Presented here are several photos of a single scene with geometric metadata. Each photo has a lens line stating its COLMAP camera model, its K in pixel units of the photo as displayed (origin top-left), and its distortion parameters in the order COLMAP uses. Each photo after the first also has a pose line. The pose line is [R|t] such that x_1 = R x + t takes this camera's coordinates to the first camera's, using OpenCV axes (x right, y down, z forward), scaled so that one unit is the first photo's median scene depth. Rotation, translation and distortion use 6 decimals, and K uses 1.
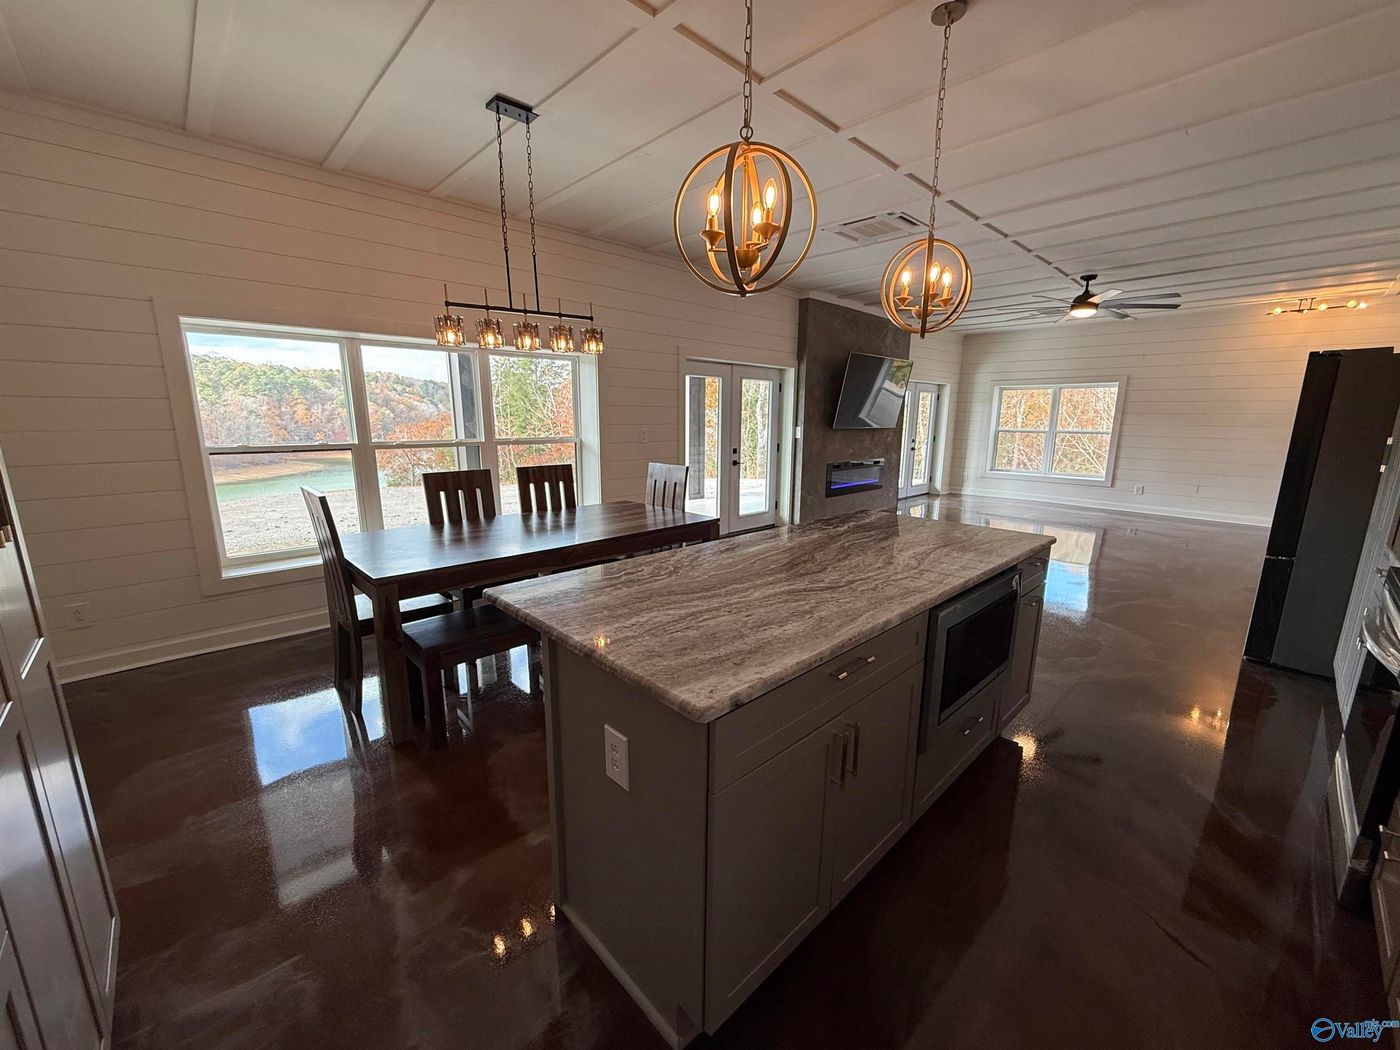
lens RADIAL K [[557.5, 0, 692.7], [0, 557.5, 529.9], [0, 0, 1]] dist [-0.000532, 0.000061]
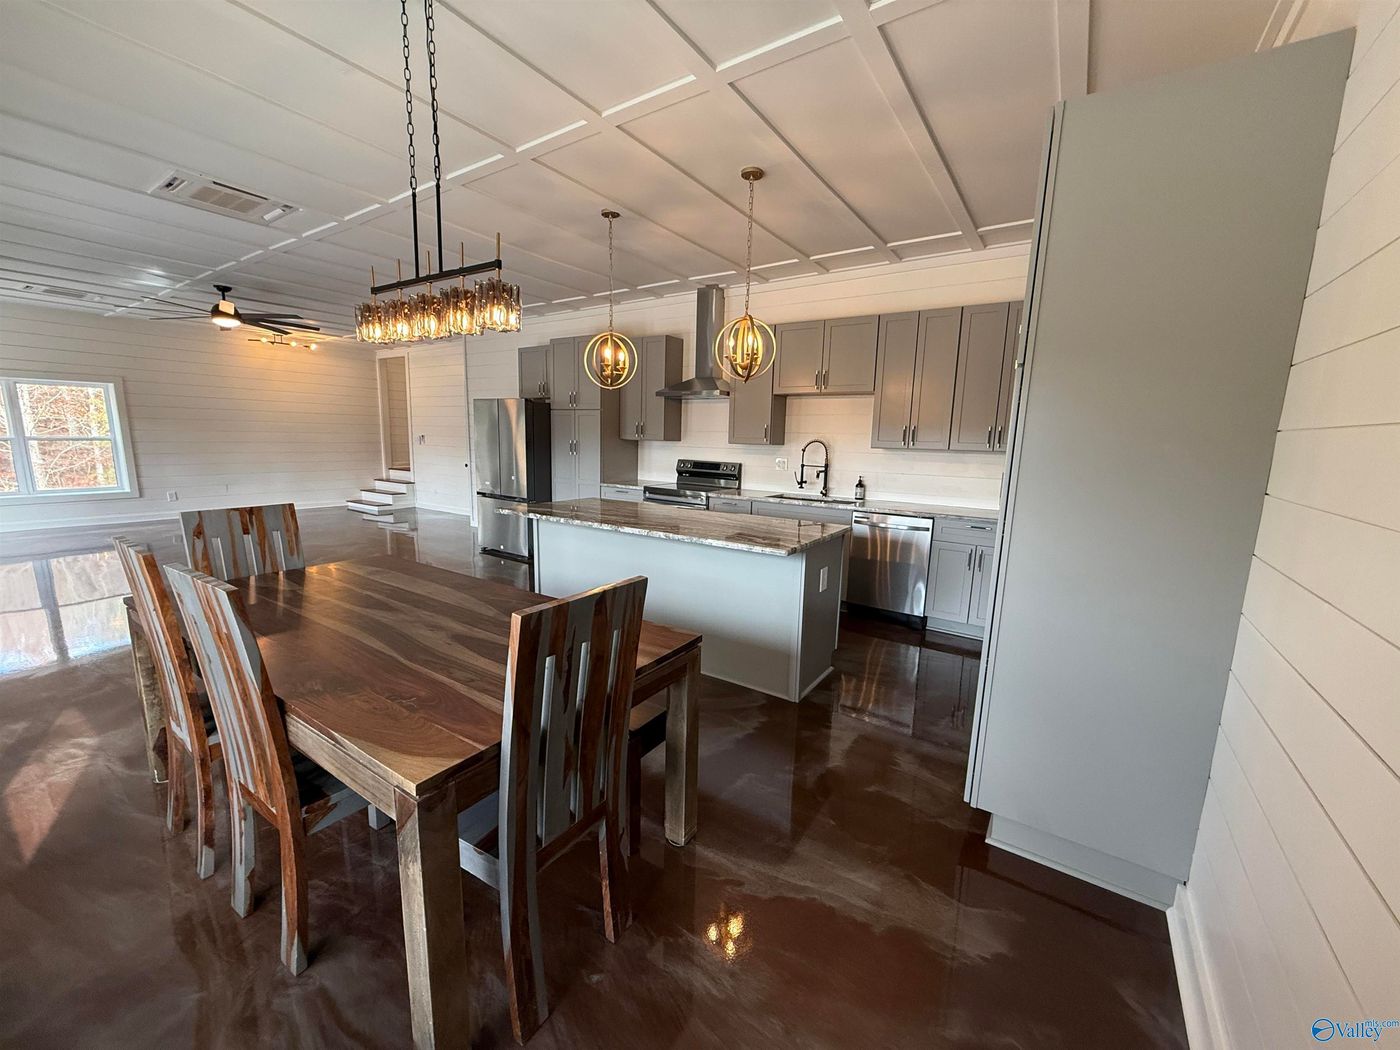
lens RADIAL K [[557.5, 0, 699.6], [0, 557.5, 534.8], [0, 0, 1]] dist [-0.000532, 0.000061]
pose [[-0.226573, -0.186378, 0.955996, -1.091707], [0.174961, 0.957767, 0.228189, -0.204663], [-0.958151, 0.218964, -0.184396, 0.912868]]
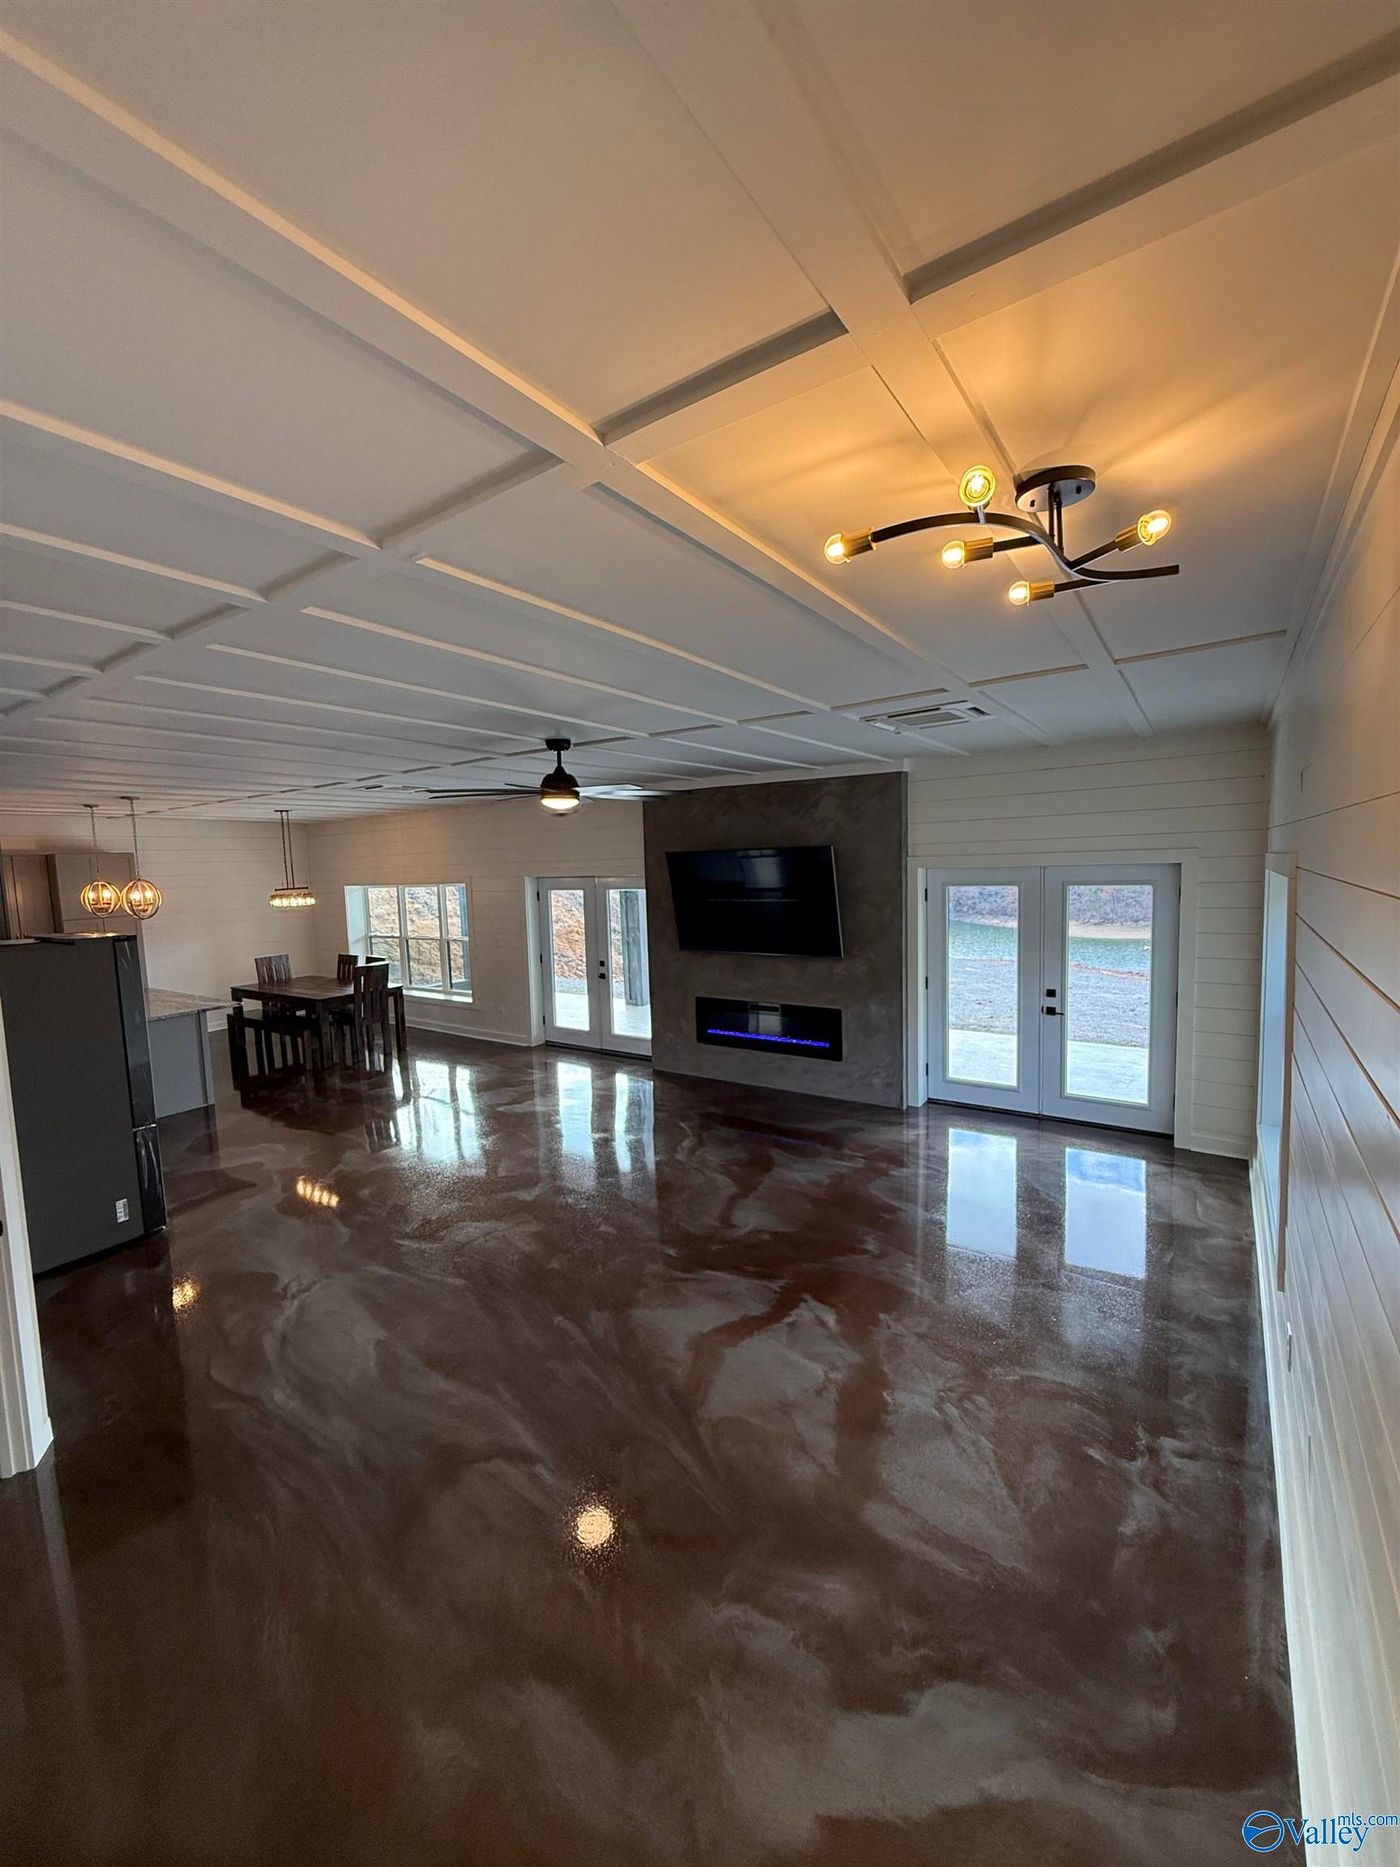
lens RADIAL K [[743.4, 0, 694.1], [0, 743.4, 929.4], [0, 0, 1]] dist [-0.000532, 0.000061]
pose [[0.208233, 0.060792, -0.976188, 1.989296], [-0.165338, 0.985891, 0.026127, -0.397117], [0.964003, 0.155961, 0.215346, 0.908371]]
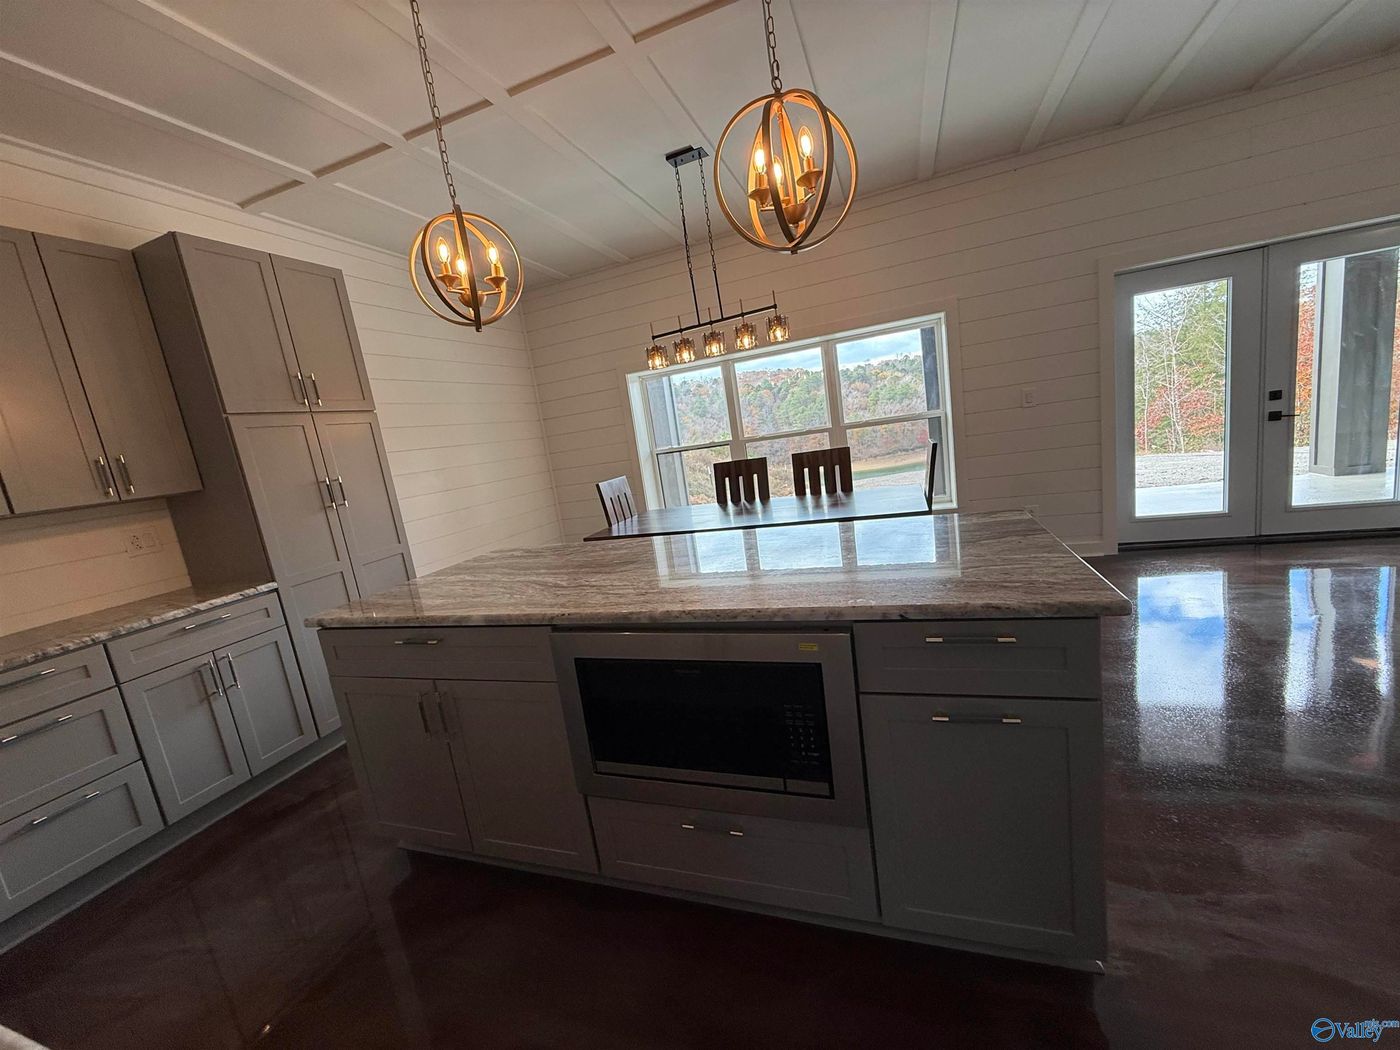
lens RADIAL K [[557.5, 0, 703.6], [0, 557.5, 528.7], [0, 0, 1]] dist [-0.000532, 0.000061]
pose [[0.453787, 0.081105, -0.887412, 0.779278], [-0.037946, 0.996705, 0.071689, -0.051552], [0.890302, 0.001142, 0.455369, 0.480835]]
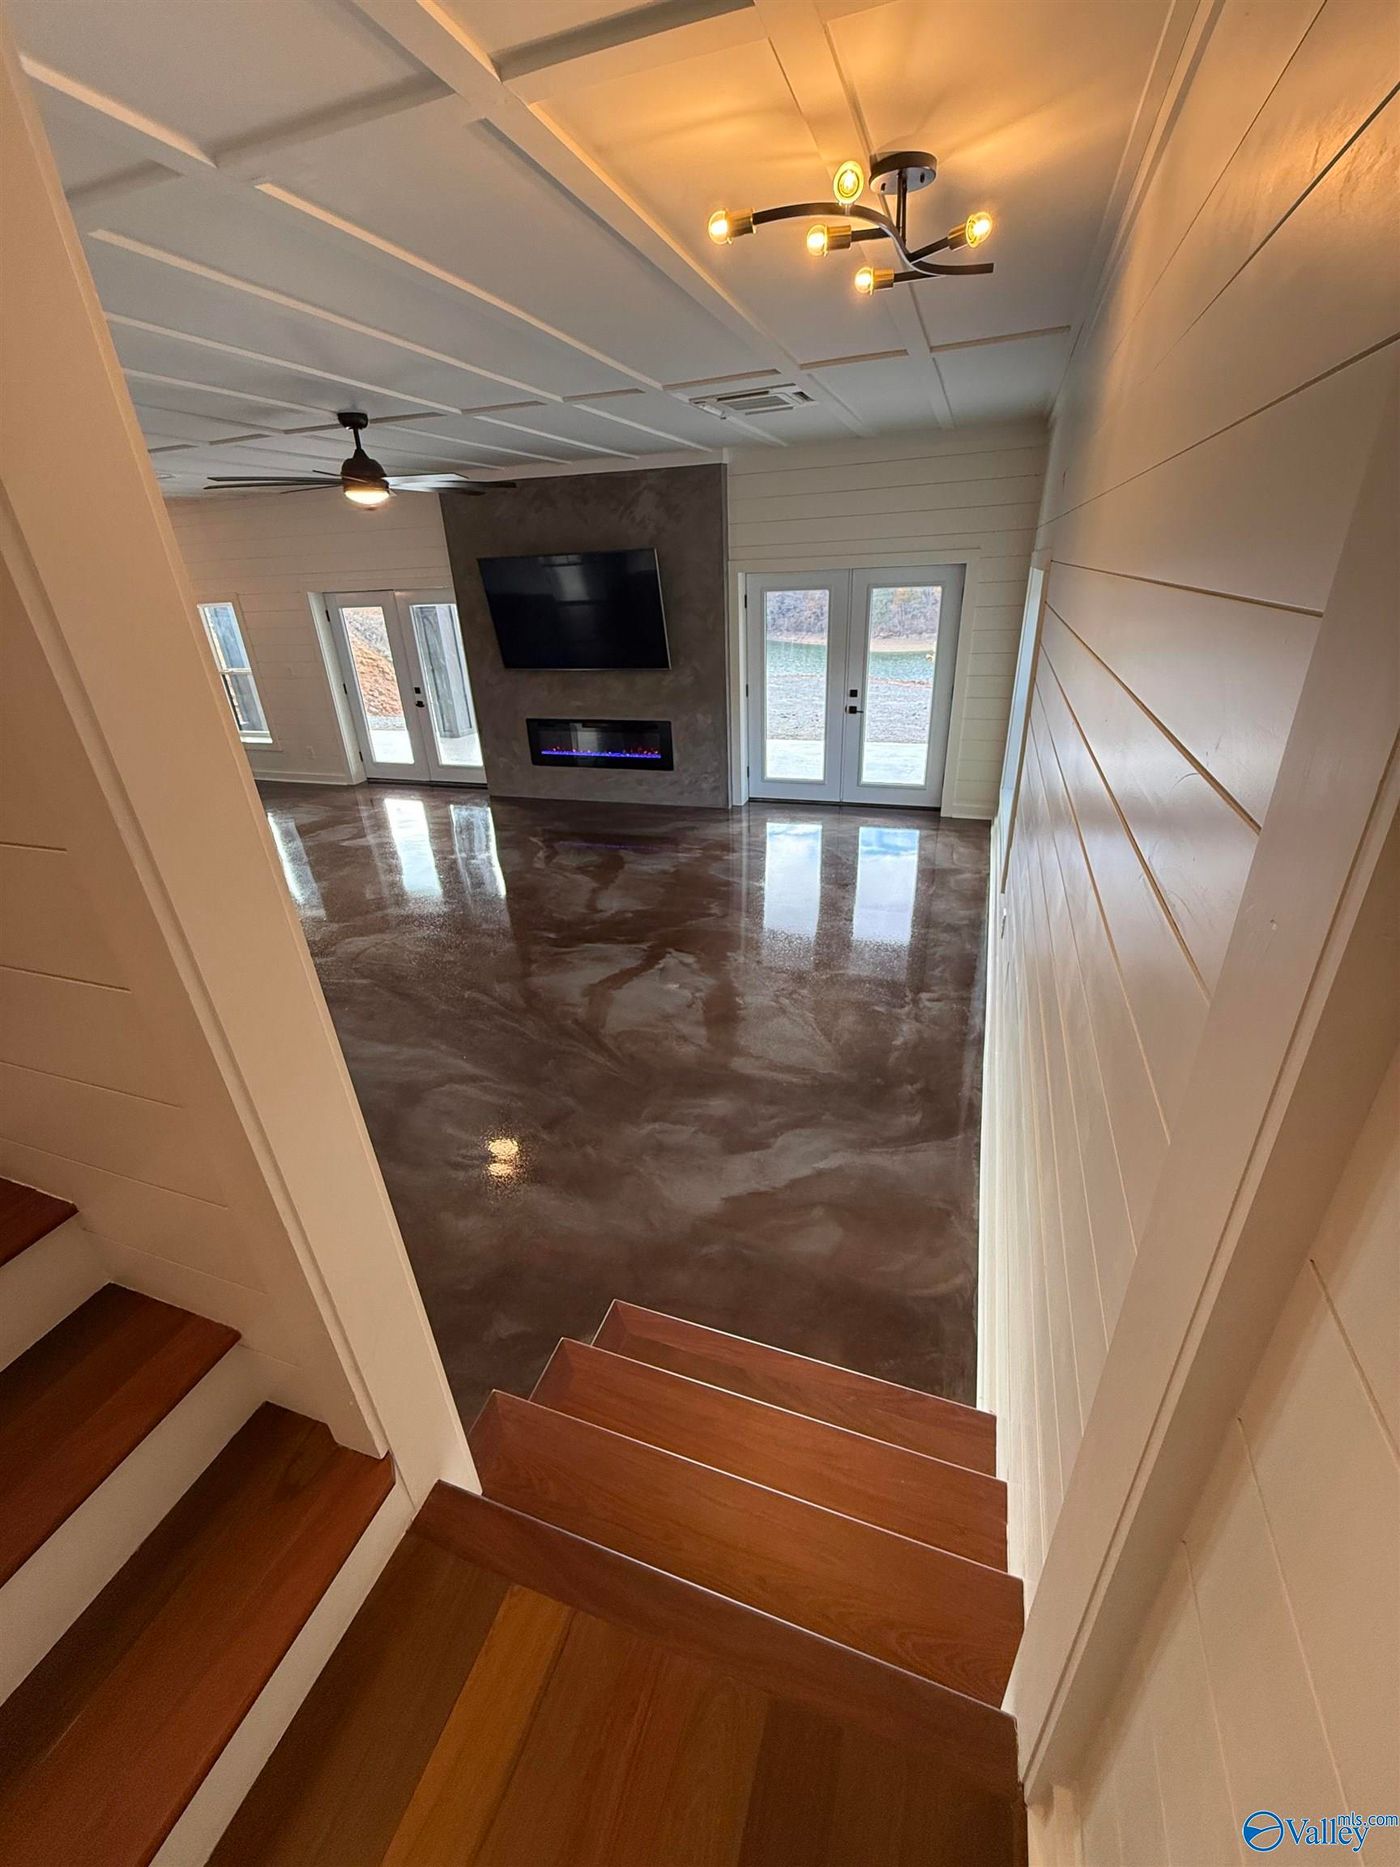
lens RADIAL K [[743.4, 0, 695.3], [0, 743.4, 926.7], [0, 0, 1]] dist [-0.000532, 0.000061]
pose [[0.455671, 0.351630, -0.817754, 2.123397], [-0.130721, 0.935145, 0.329266, -0.350298], [0.880498, -0.043139, 0.472084, 0.771286]]
